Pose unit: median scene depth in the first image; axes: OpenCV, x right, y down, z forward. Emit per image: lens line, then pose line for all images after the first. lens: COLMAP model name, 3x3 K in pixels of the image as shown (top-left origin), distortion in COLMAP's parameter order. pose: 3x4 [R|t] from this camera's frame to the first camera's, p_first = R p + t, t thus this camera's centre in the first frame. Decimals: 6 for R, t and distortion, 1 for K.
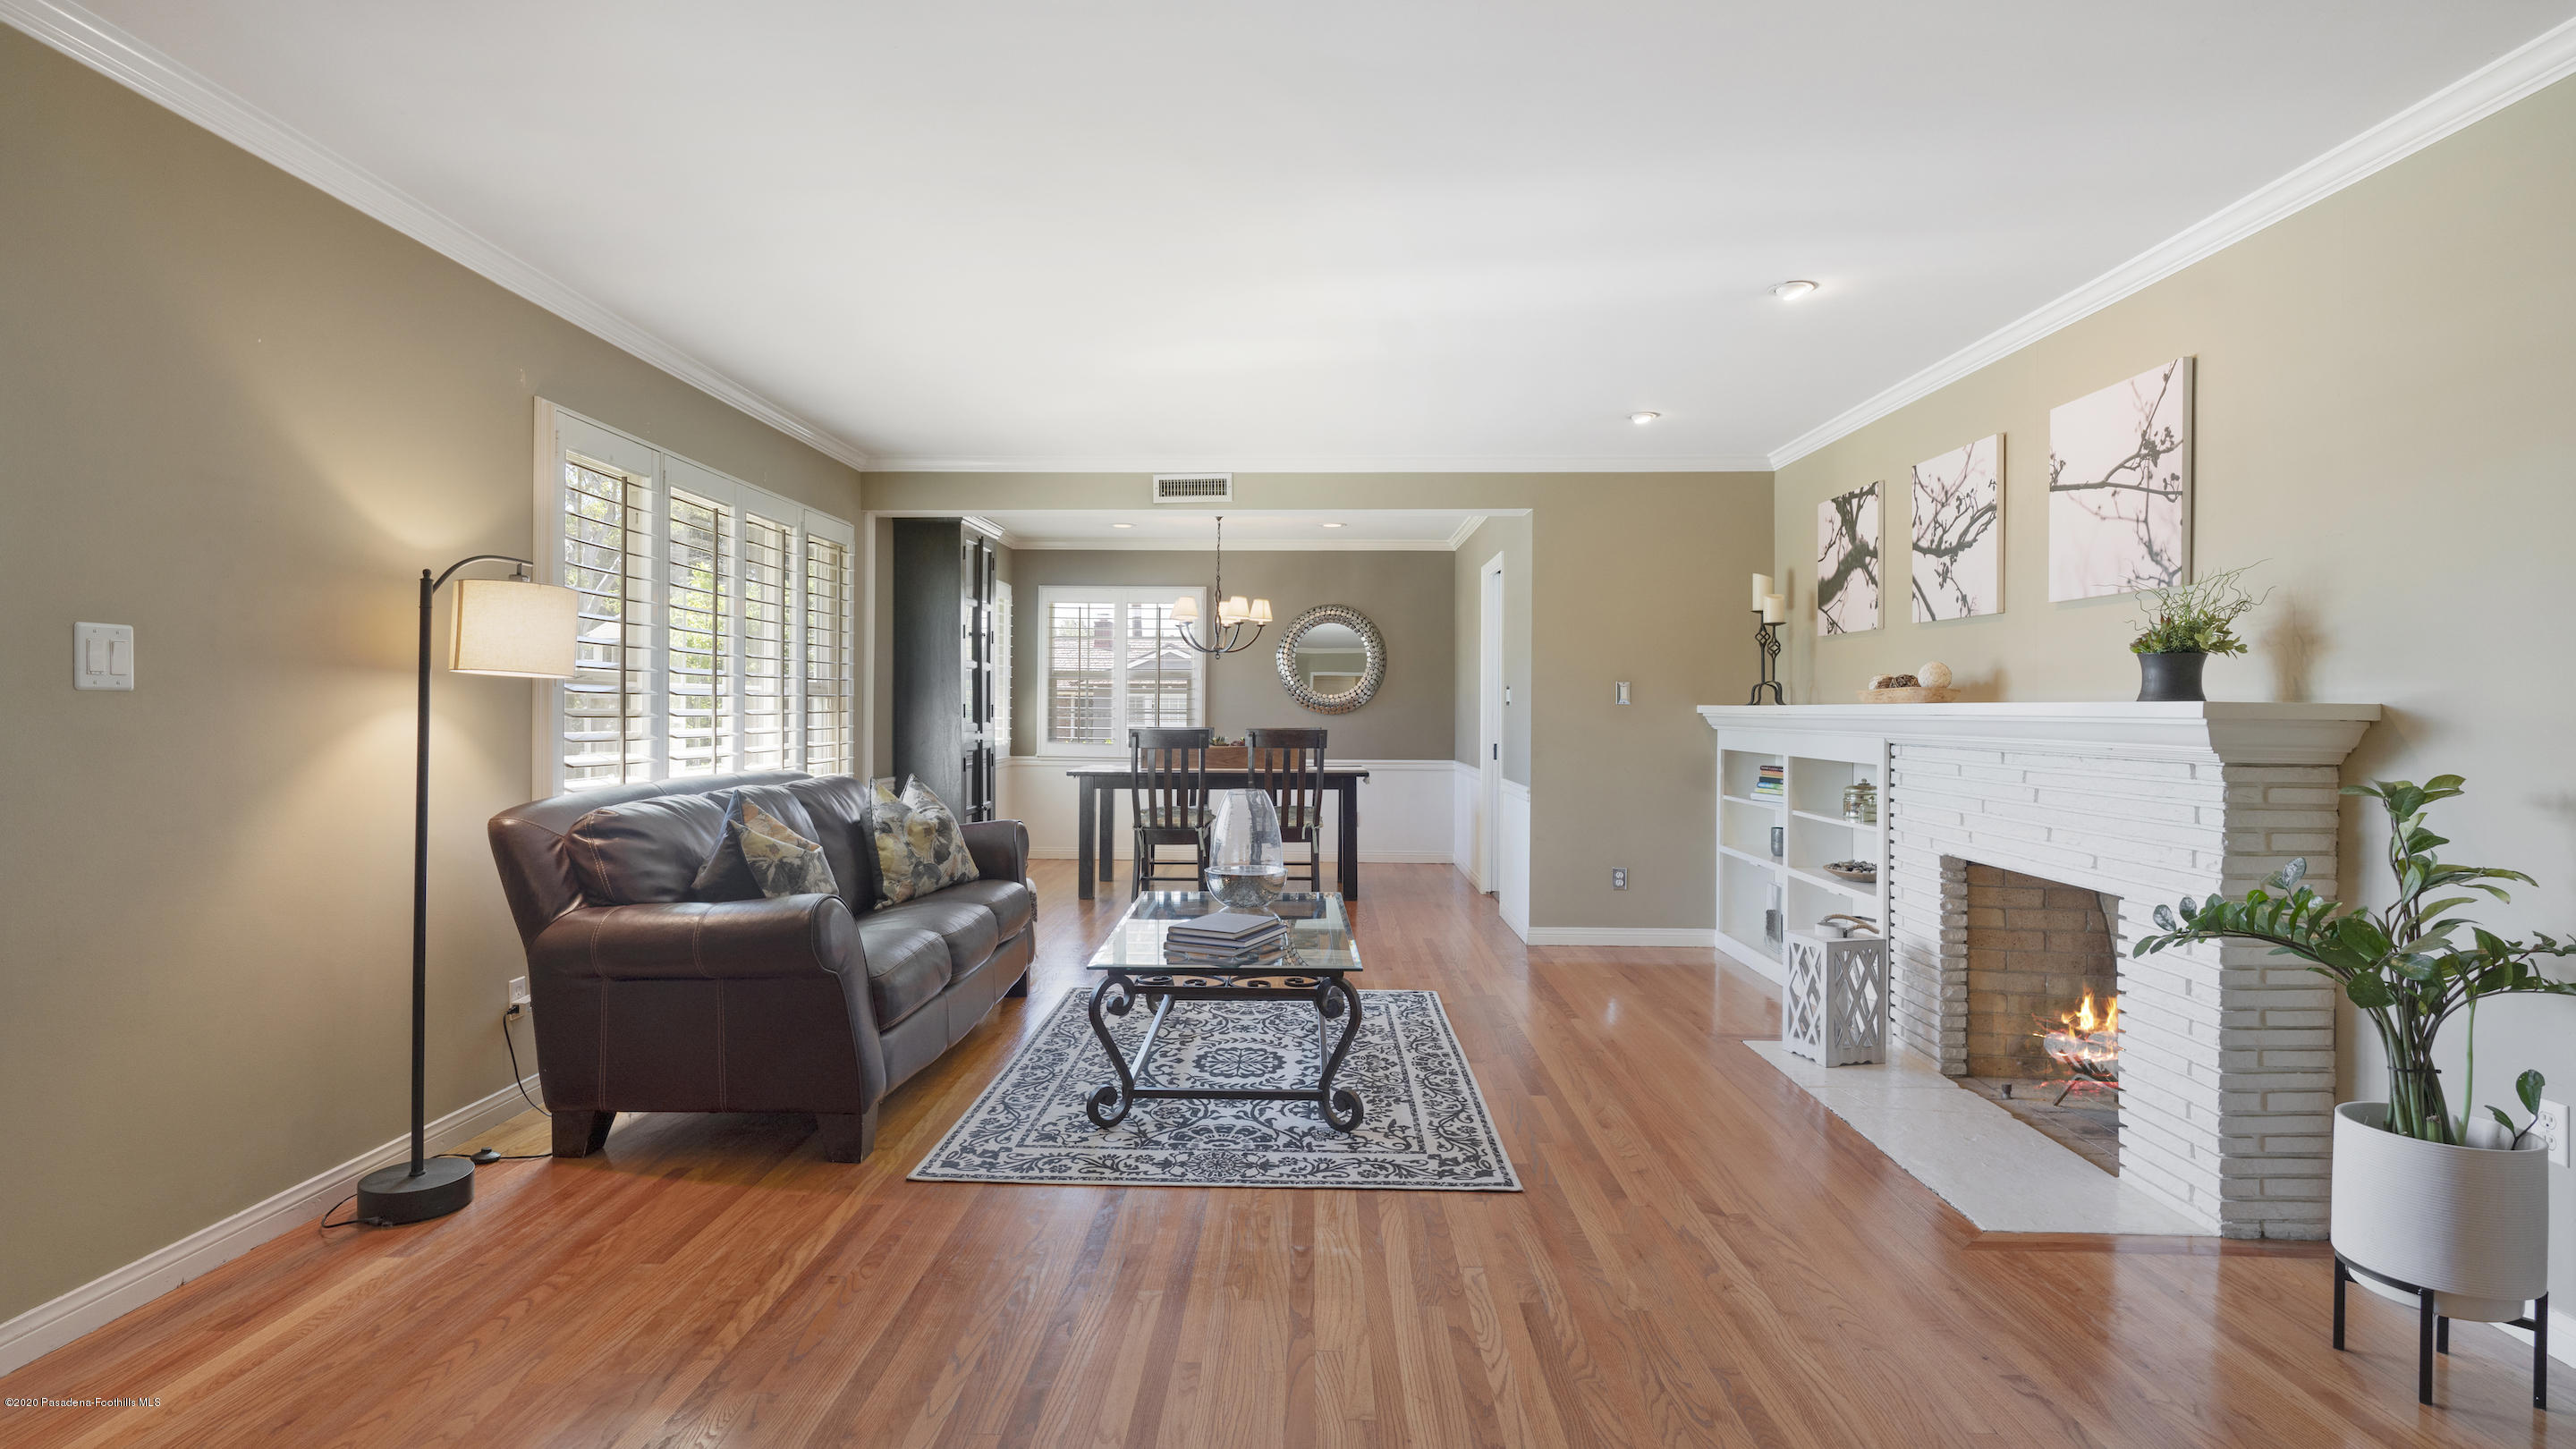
lens RADIAL K [[1263.3, 0, 1276.3], [0, 1263.3, 708.5], [0, 0, 1]] dist [-0.004622, 0.001937]
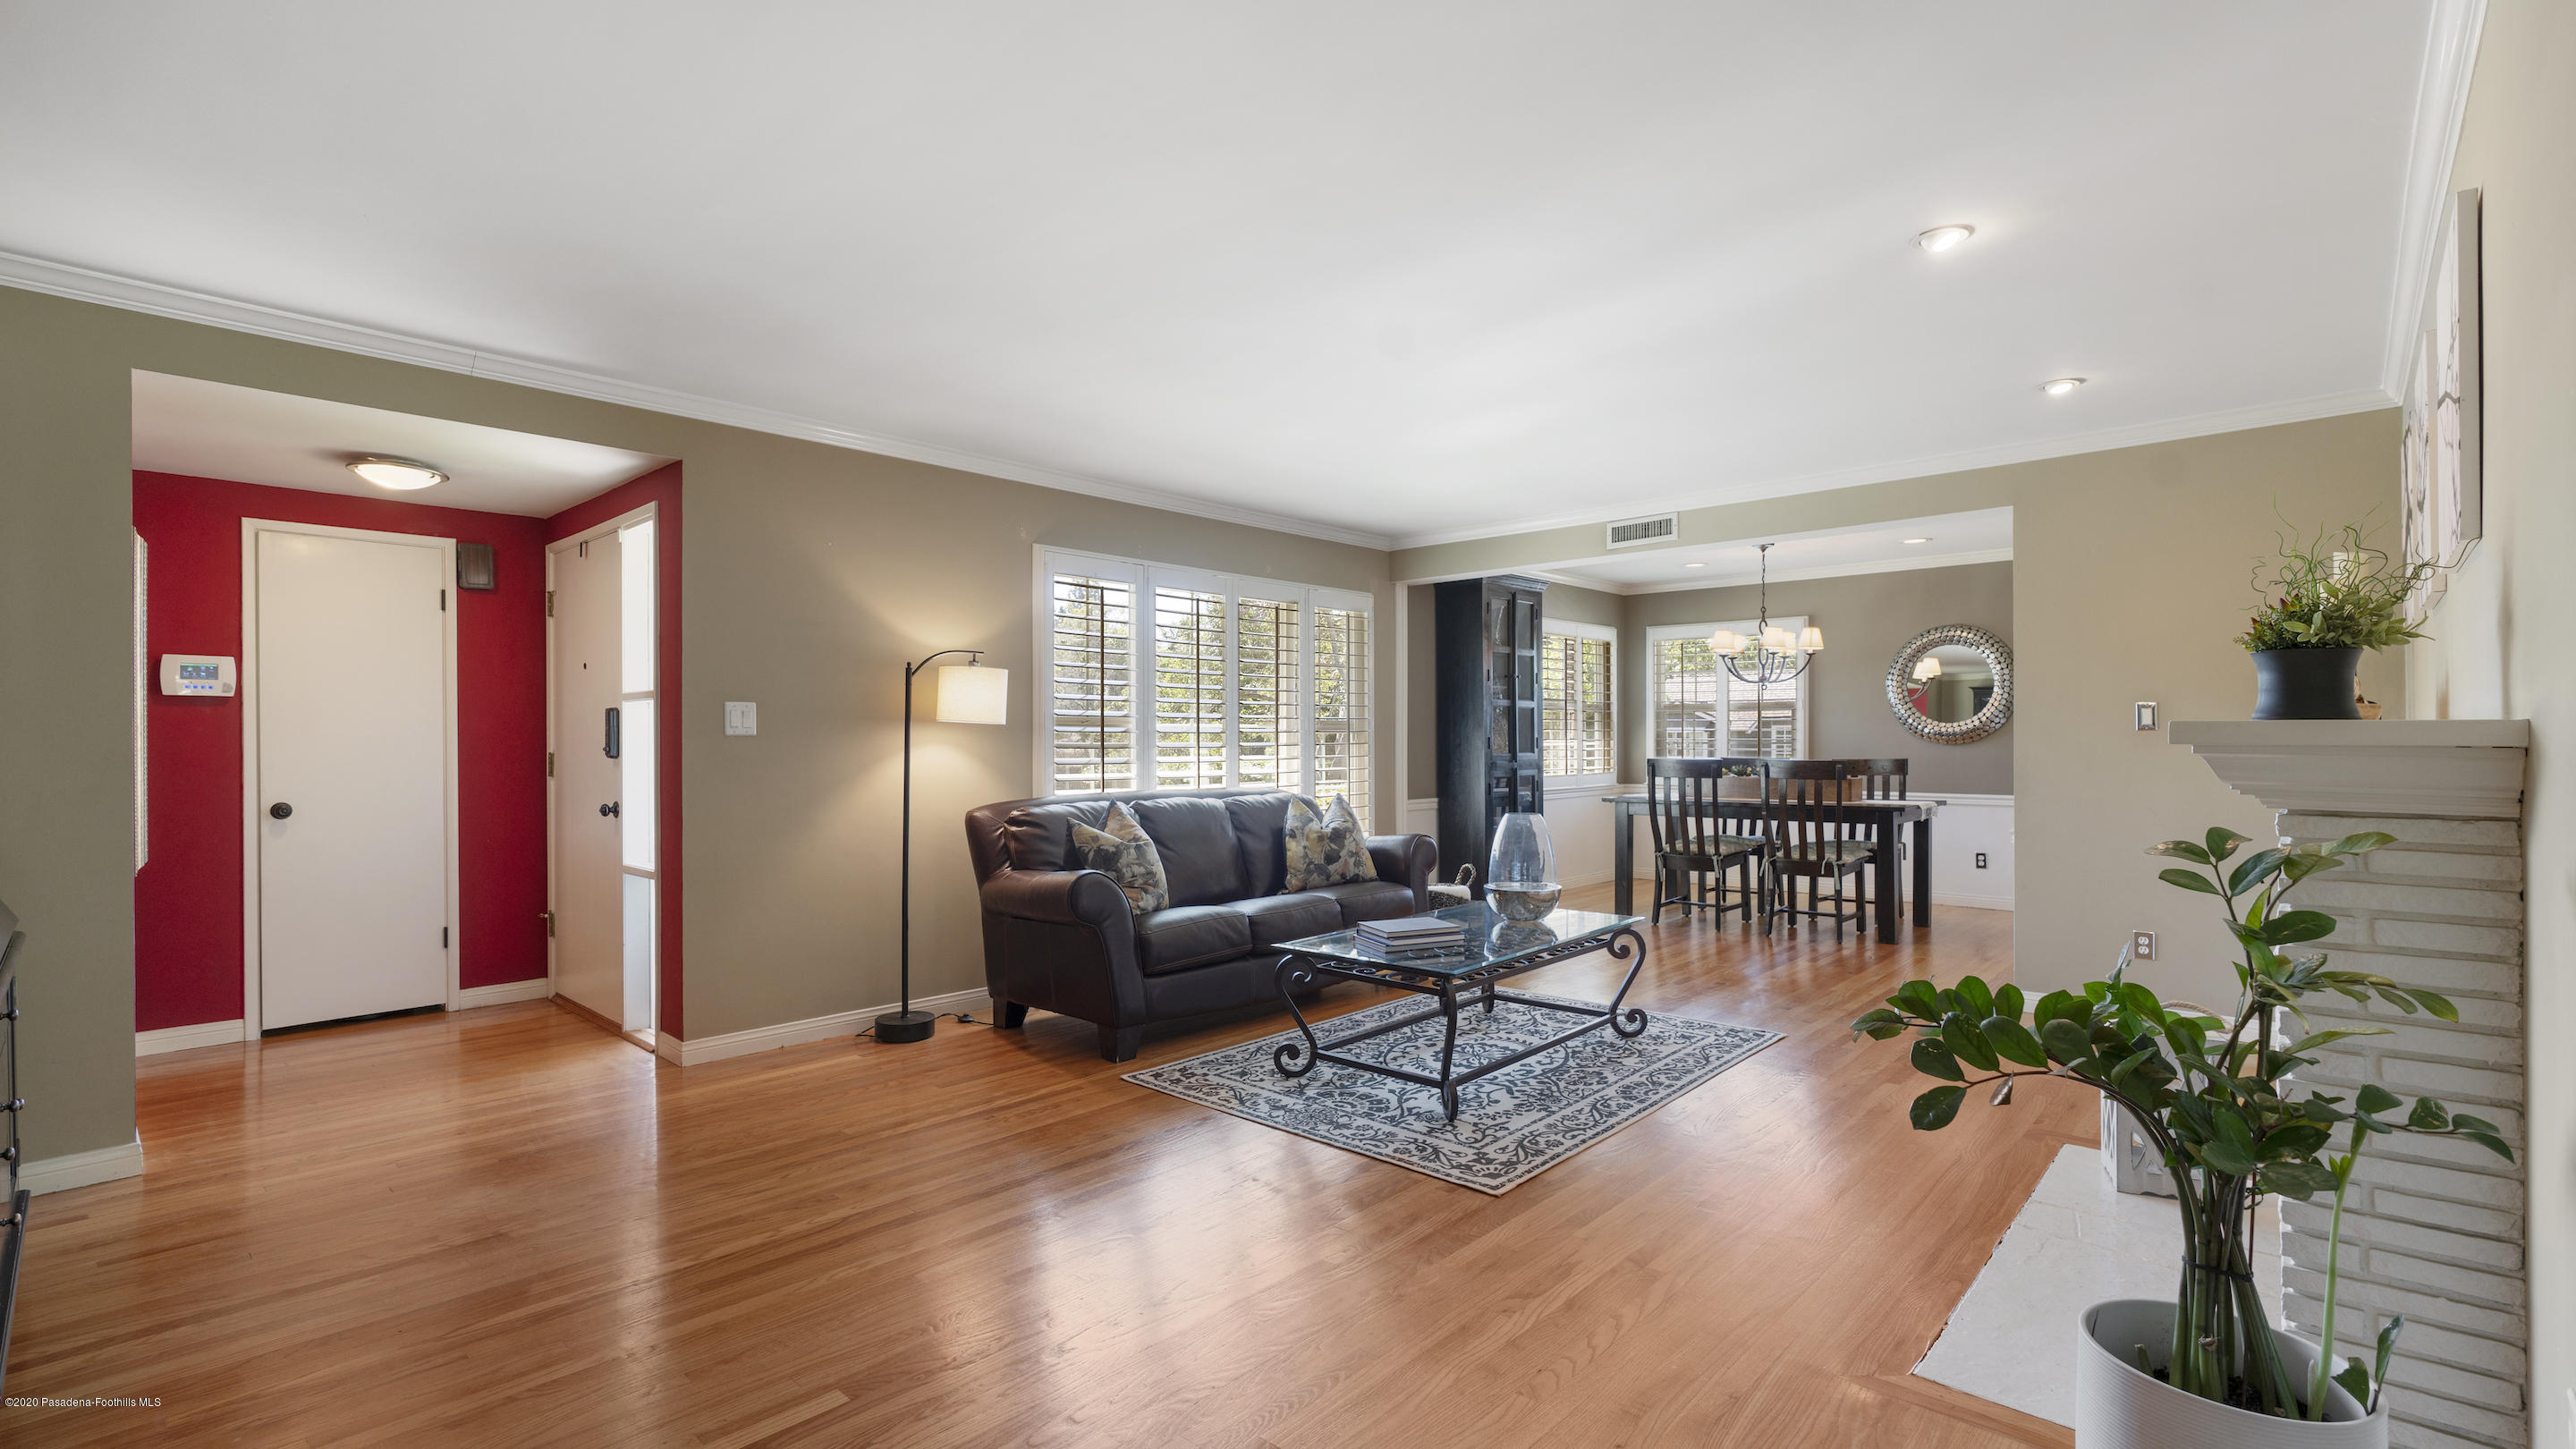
lens RADIAL K [[1151.3, 0, 1276.1], [0, 1151.3, 730.0], [0, 0, 1]] dist [-0.010392, 0.005998]
pose [[0.750605, -0.013124, -0.660621, 0.525835], [0.006892, 0.999904, -0.012033, 0.002304], [0.660716, 0.004479, 0.750623, 0.117070]]
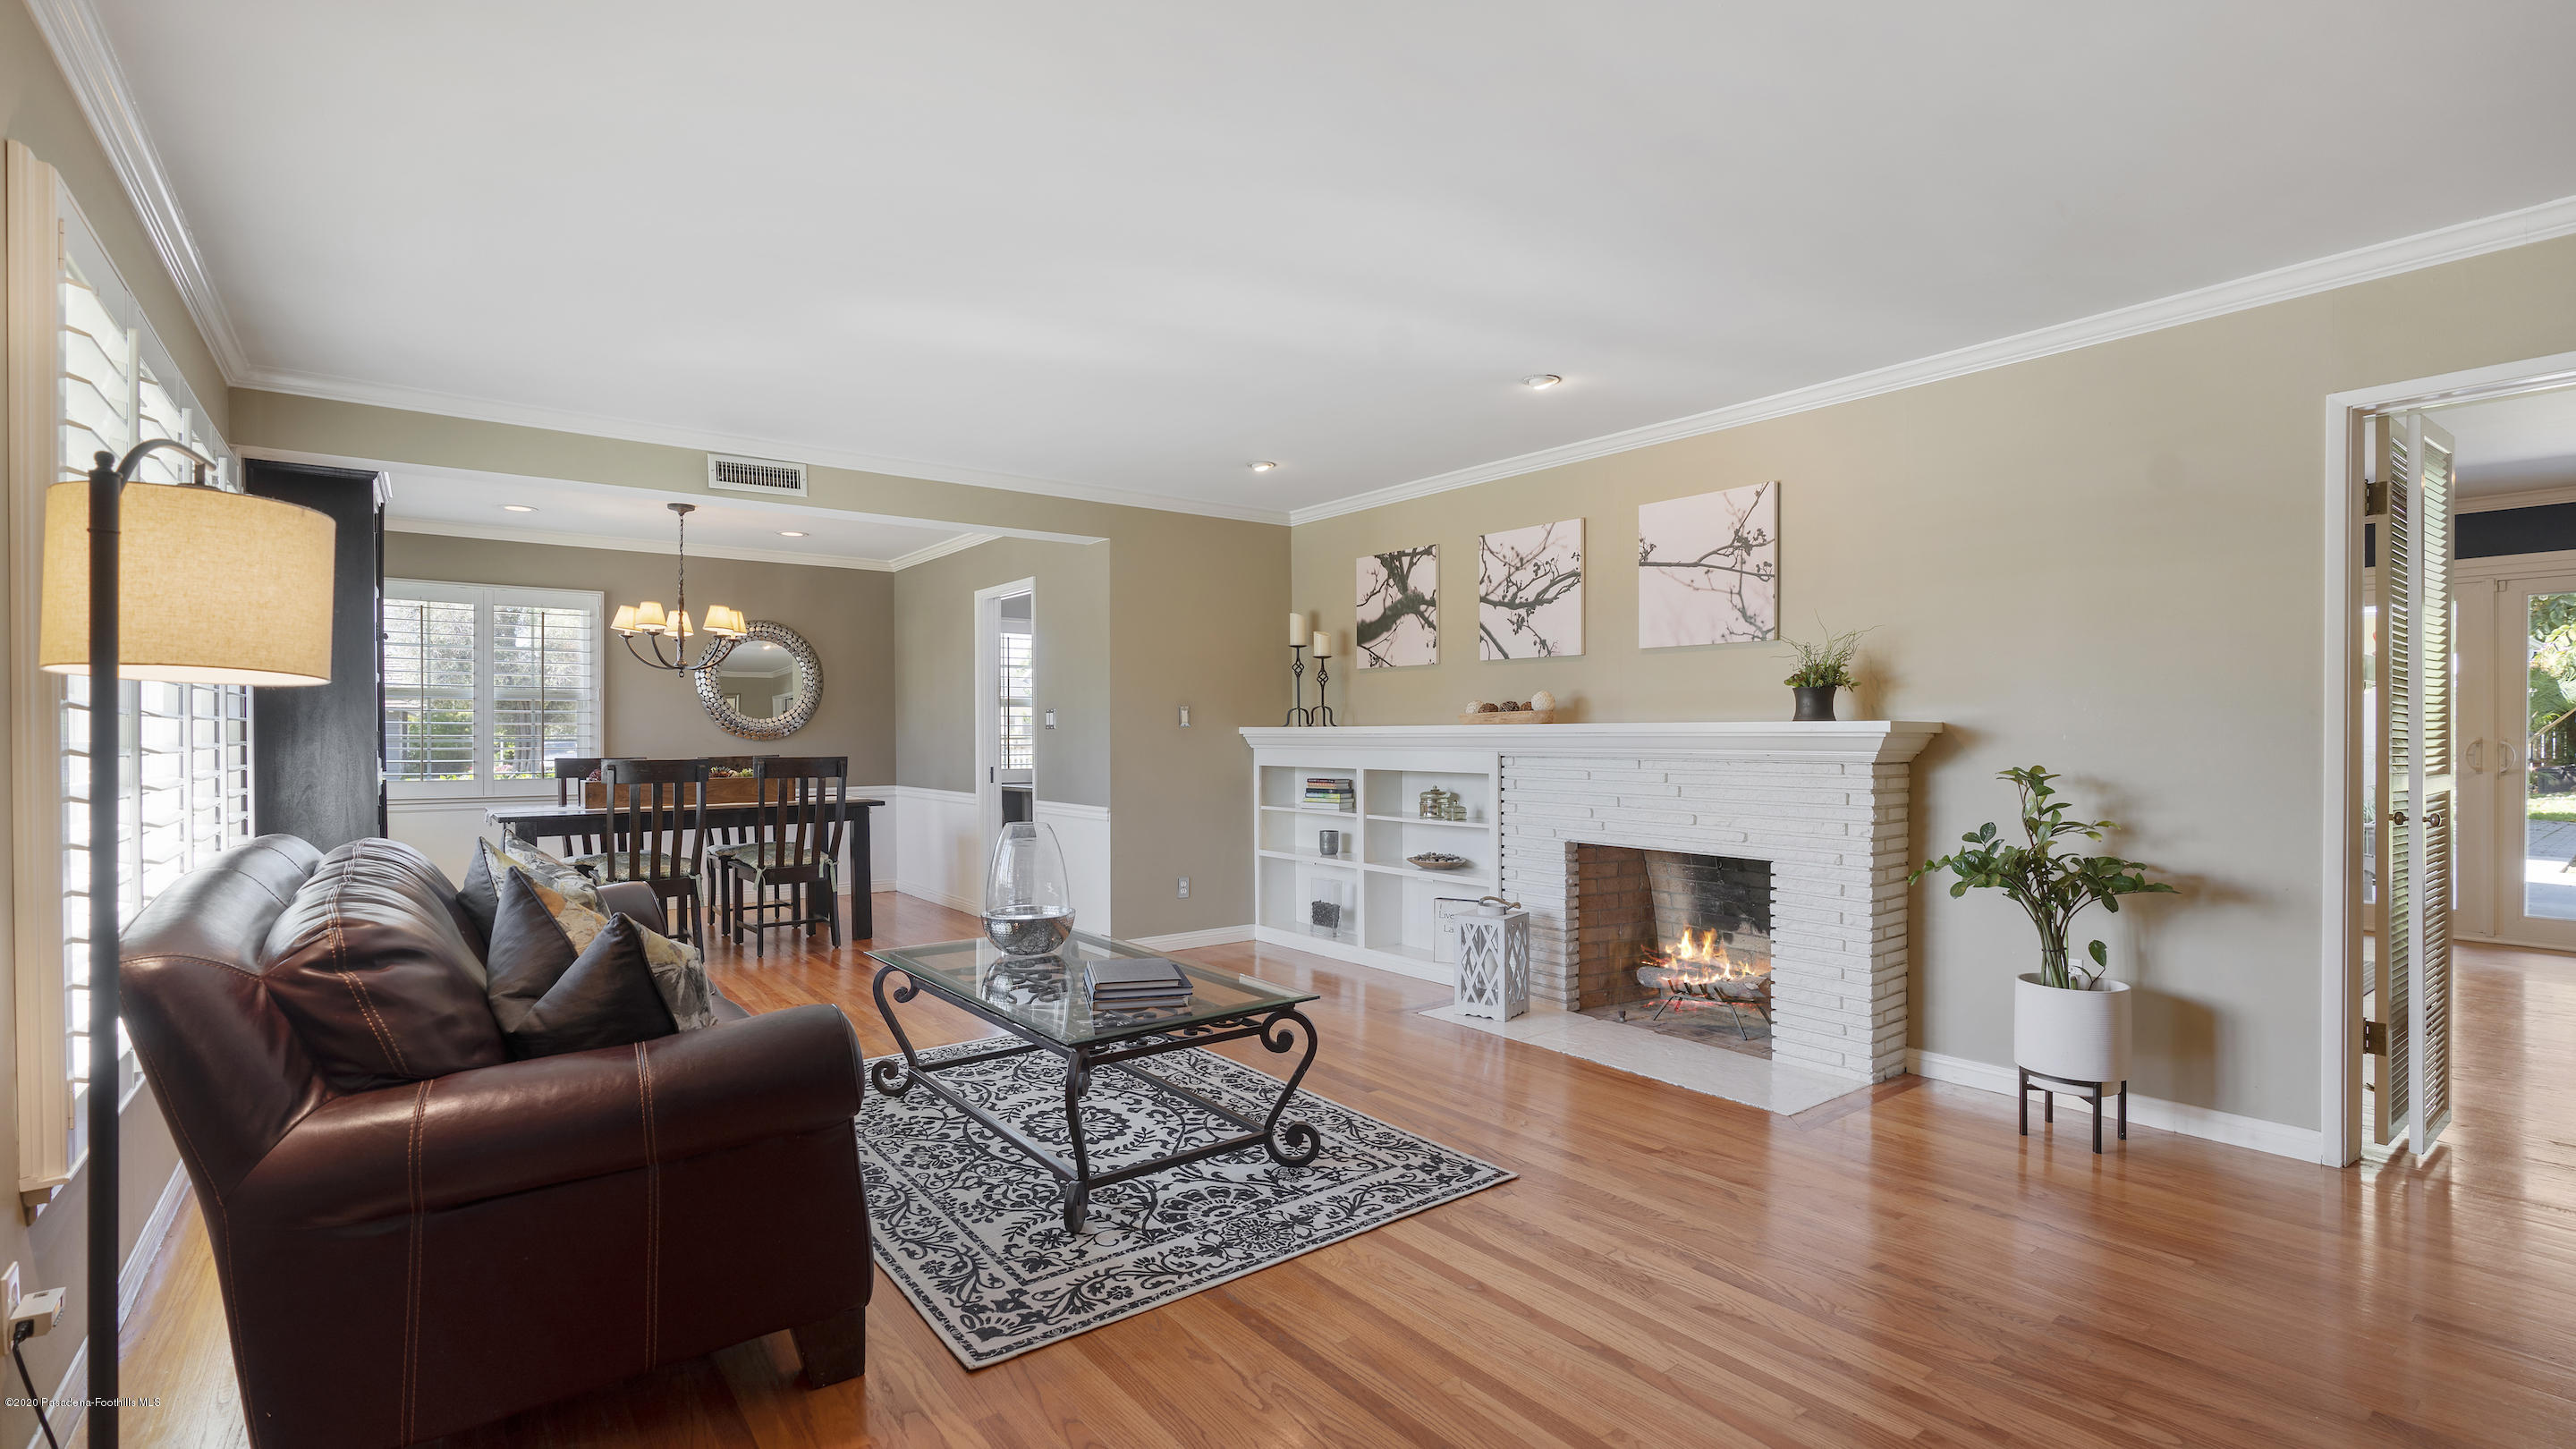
lens RADIAL K [[1151.3, 0, 1281.2], [0, 1151.3, 728.1], [0, 0, 1]] dist [-0.010392, 0.005998]
pose [[0.776220, -0.006947, 0.630423, -0.438824], [0.008615, 0.999963, 0.000412, -0.002363], [-0.630403, 0.005111, 0.776251, 0.274715]]
